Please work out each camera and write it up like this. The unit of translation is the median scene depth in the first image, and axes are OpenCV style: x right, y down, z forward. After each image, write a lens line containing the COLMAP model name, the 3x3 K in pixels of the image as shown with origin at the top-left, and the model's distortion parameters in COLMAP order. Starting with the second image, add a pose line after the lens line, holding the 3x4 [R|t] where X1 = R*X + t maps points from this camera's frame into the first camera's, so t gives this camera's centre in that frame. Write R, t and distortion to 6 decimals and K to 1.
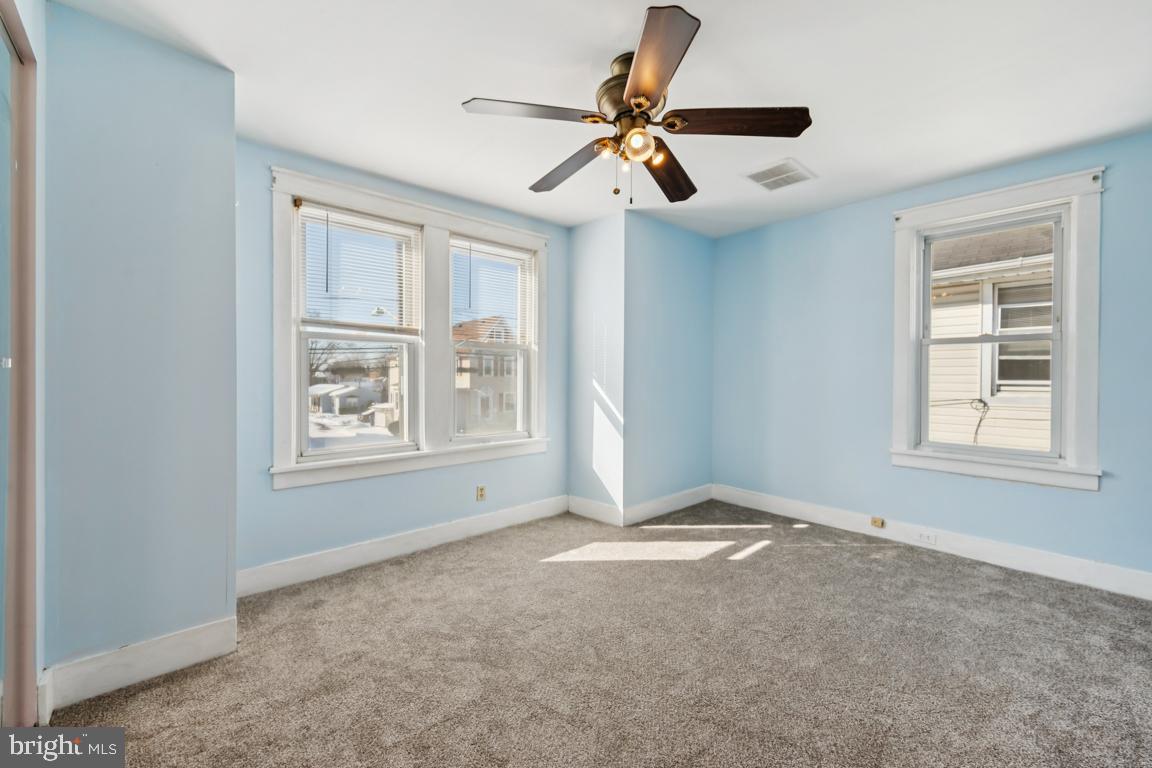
lens RADIAL K [[465.7, 0, 576.6], [0, 465.7, 379.9], [0, 0, 1]] dist [-0.000962, -0.000707]
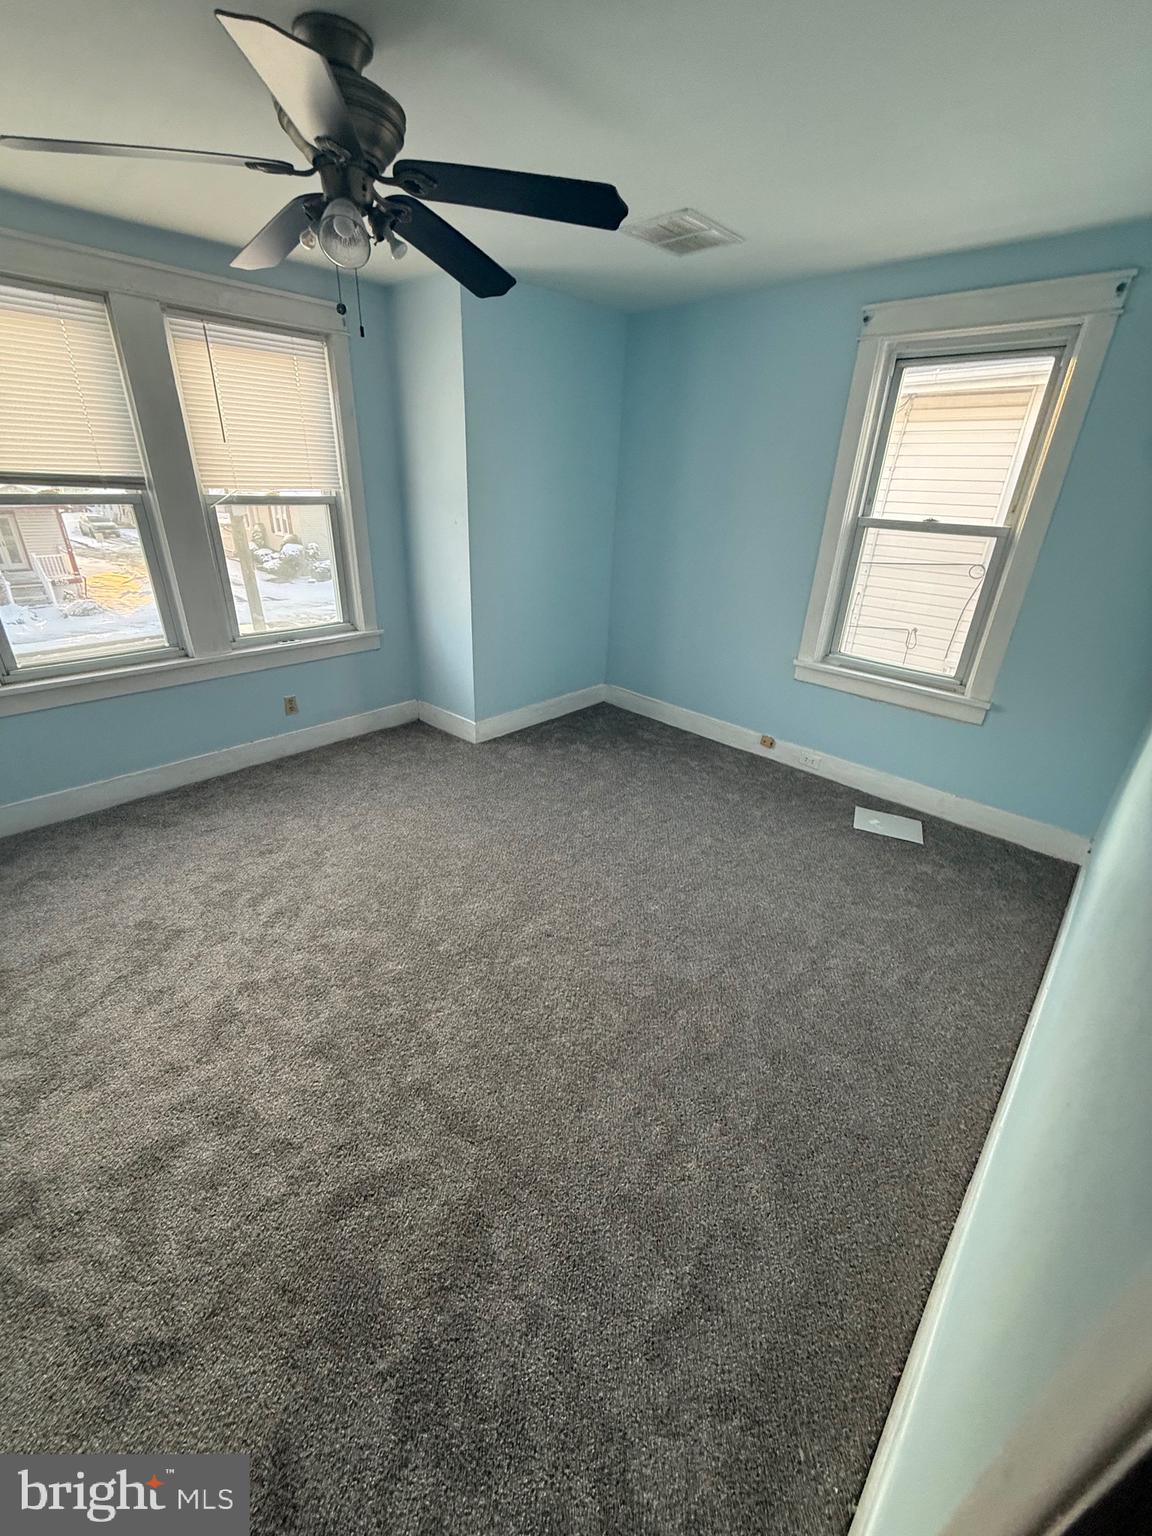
lens RADIAL K [[613.8, 0, 575.6], [0, 613.8, 770.6], [0, 0, 1]] dist [0.000829, 0.000075]
pose [[0.996838, -0.002383, 0.079422, 0.209202], [-0.031841, 0.903804, 0.426760, -0.127122], [-0.072798, -0.427940, 0.900871, -0.028319]]
